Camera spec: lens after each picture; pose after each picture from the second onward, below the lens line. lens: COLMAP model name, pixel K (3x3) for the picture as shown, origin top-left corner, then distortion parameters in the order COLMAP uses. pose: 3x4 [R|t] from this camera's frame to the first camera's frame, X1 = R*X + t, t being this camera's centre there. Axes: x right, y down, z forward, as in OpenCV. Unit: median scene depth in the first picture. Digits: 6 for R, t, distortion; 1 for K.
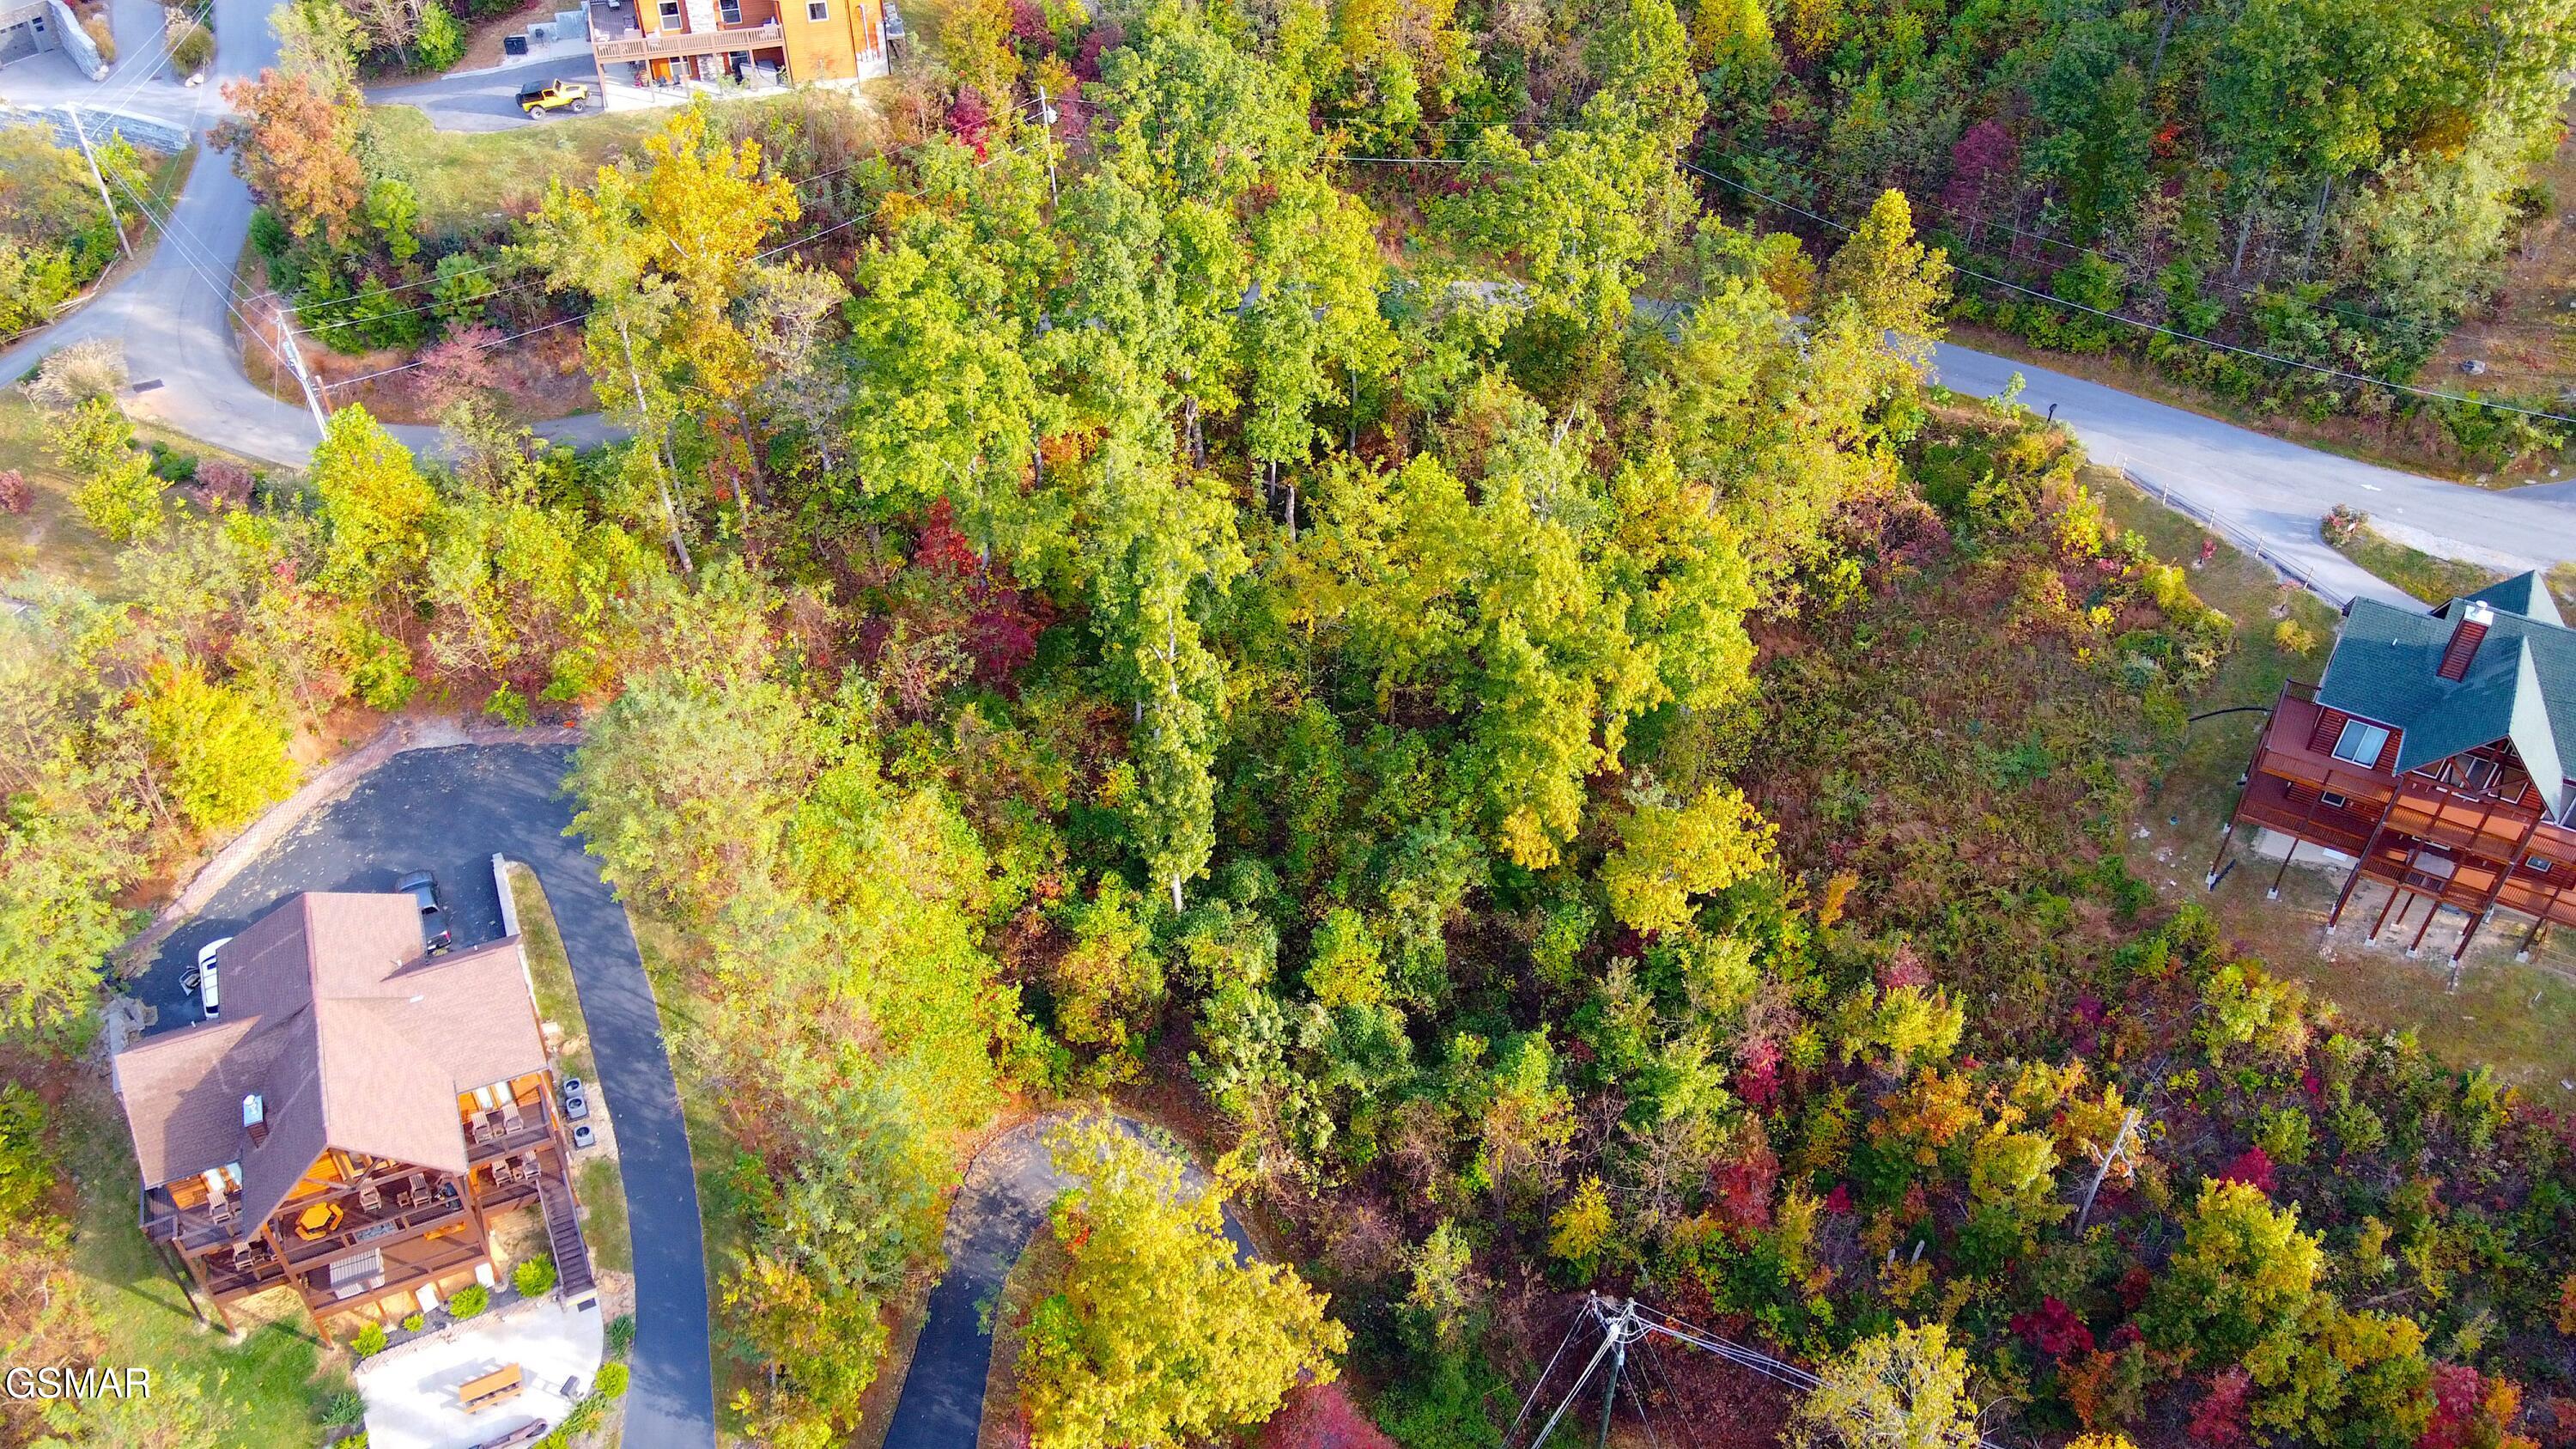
lens RADIAL K [[1880.7, 0, 1288.0], [0, 1880.7, 724.5], [0, 0, 1]] dist [0.028394, 0.001876]
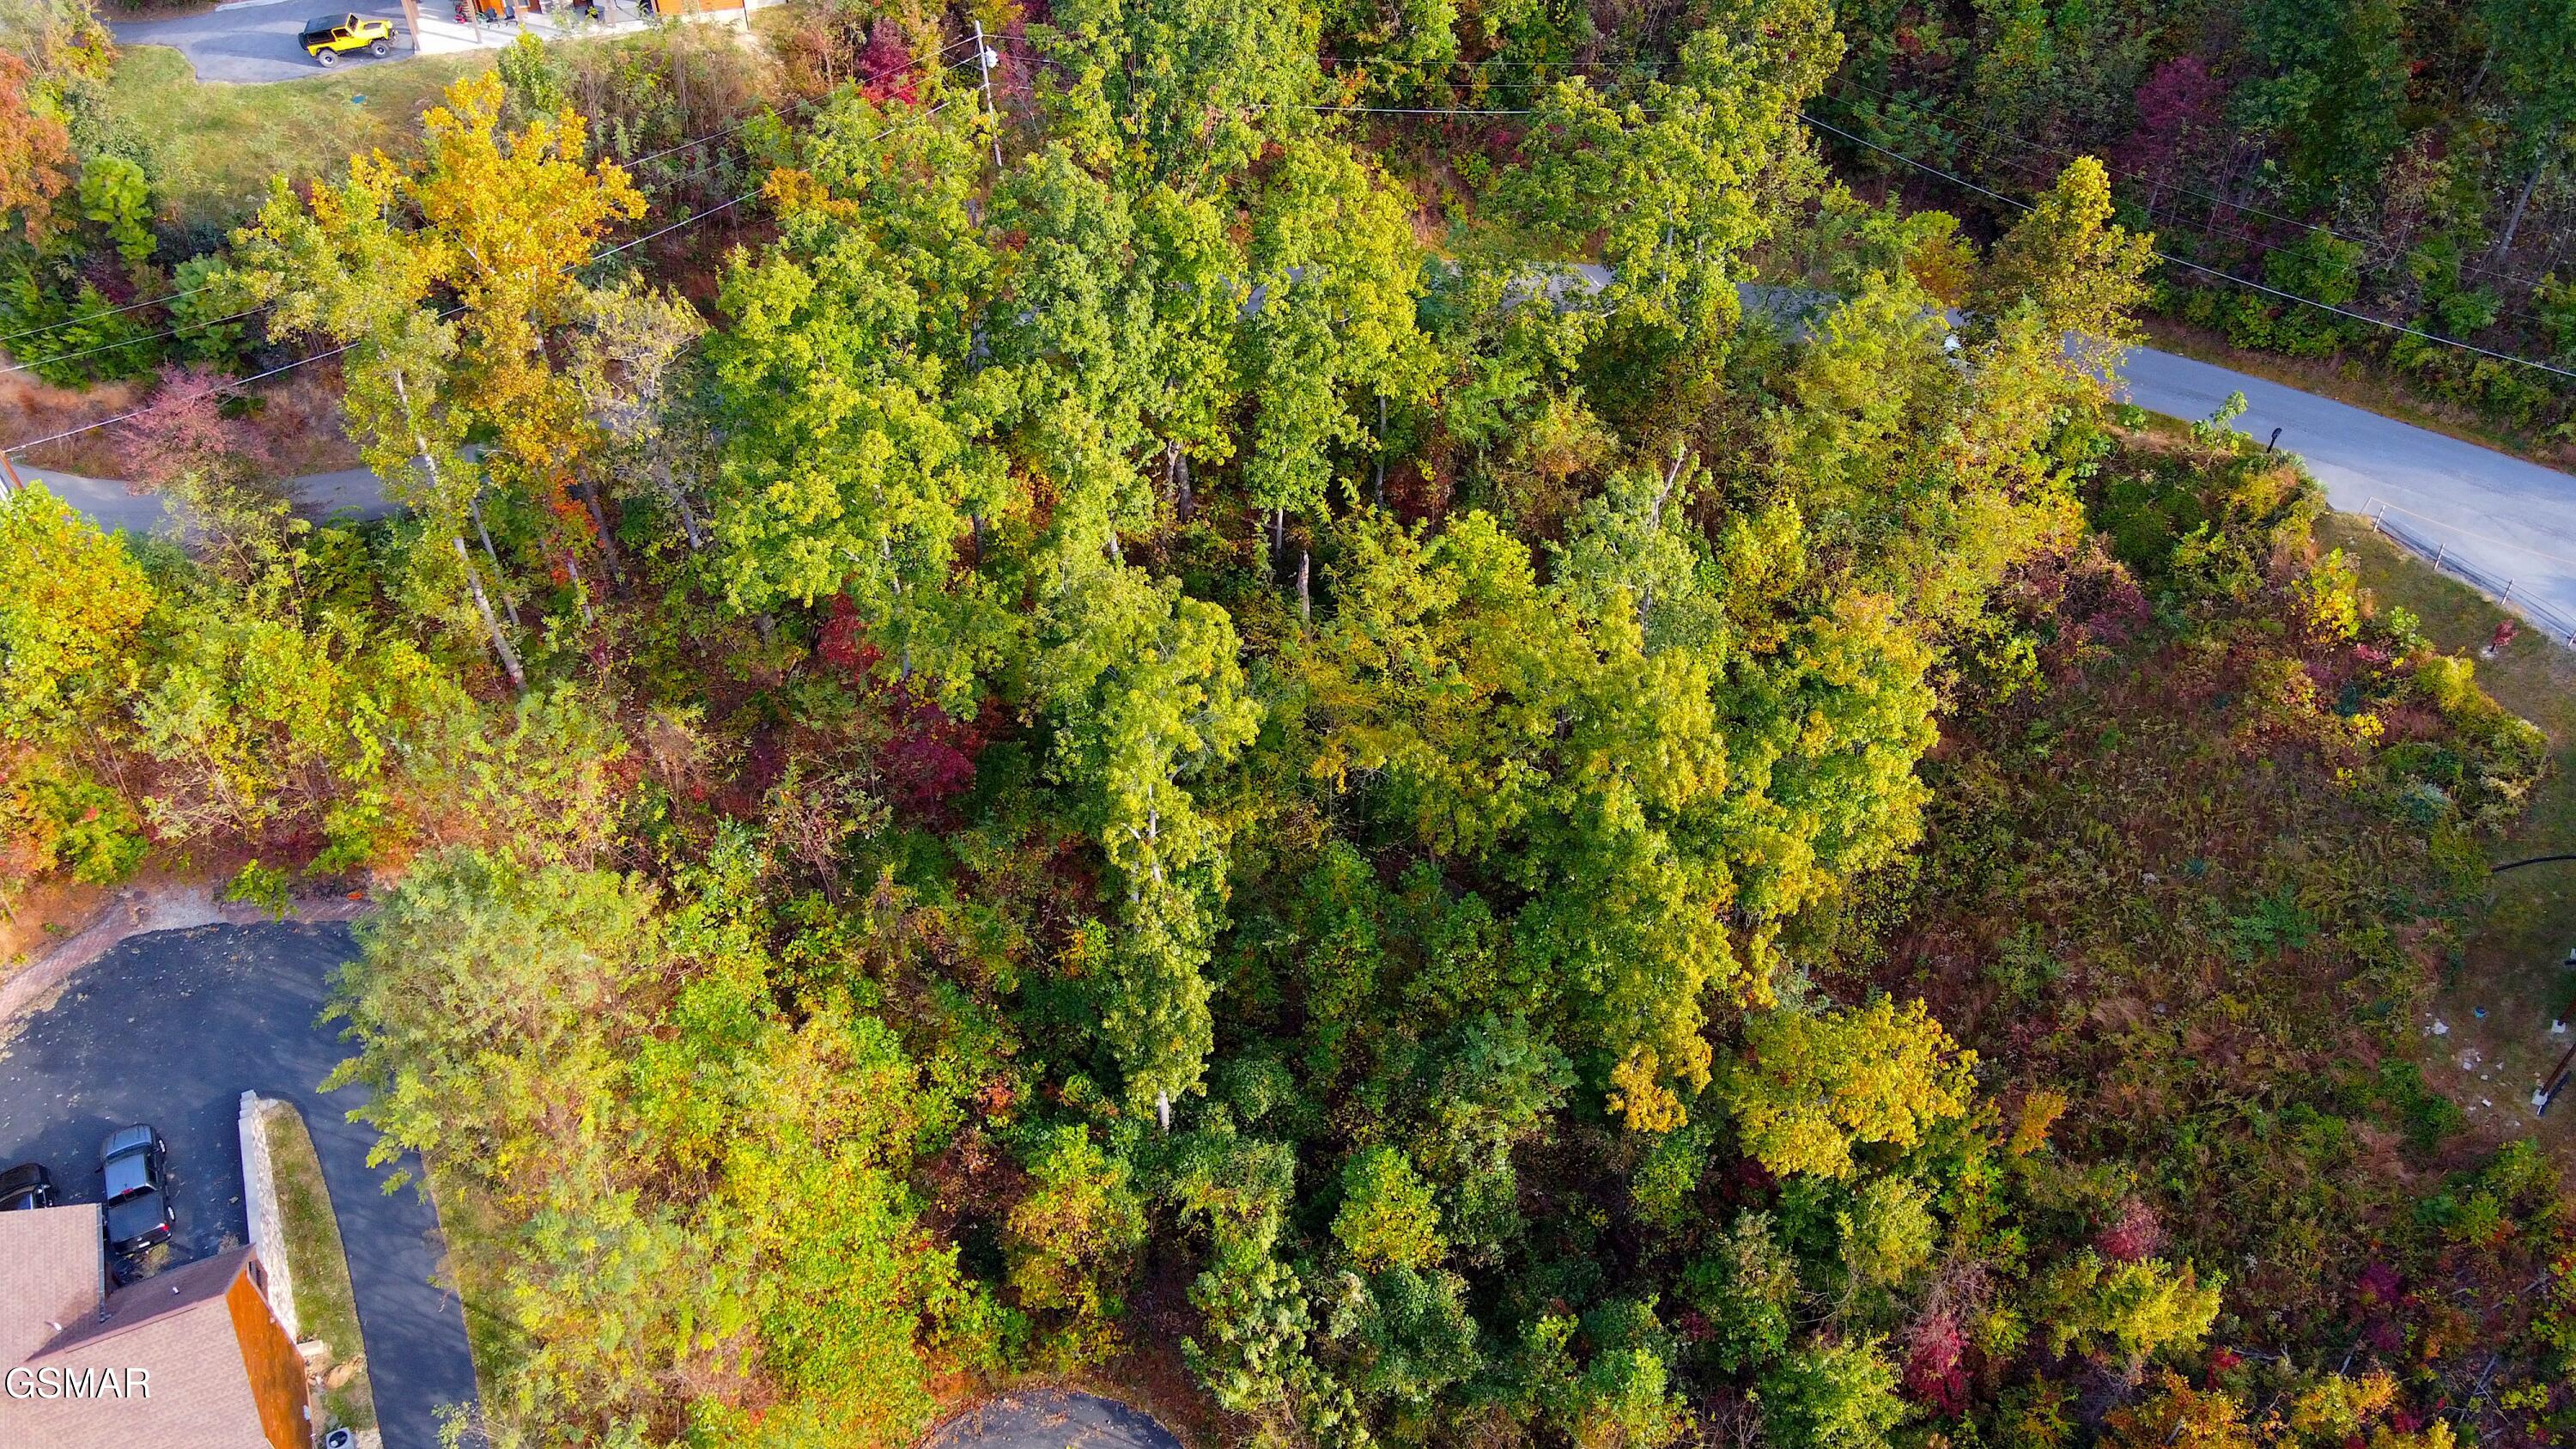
lens RADIAL K [[1880.7, 0, 1288.0], [0, 1880.7, 724.5], [0, 0, 1]] dist [0.028394, 0.001876]
pose [[0.999929, -0.008772, 0.008027, -0.013249], [0.008326, 0.998504, 0.054041, -0.105957], [-0.008489, -0.053970, 0.998506, 0.243182]]
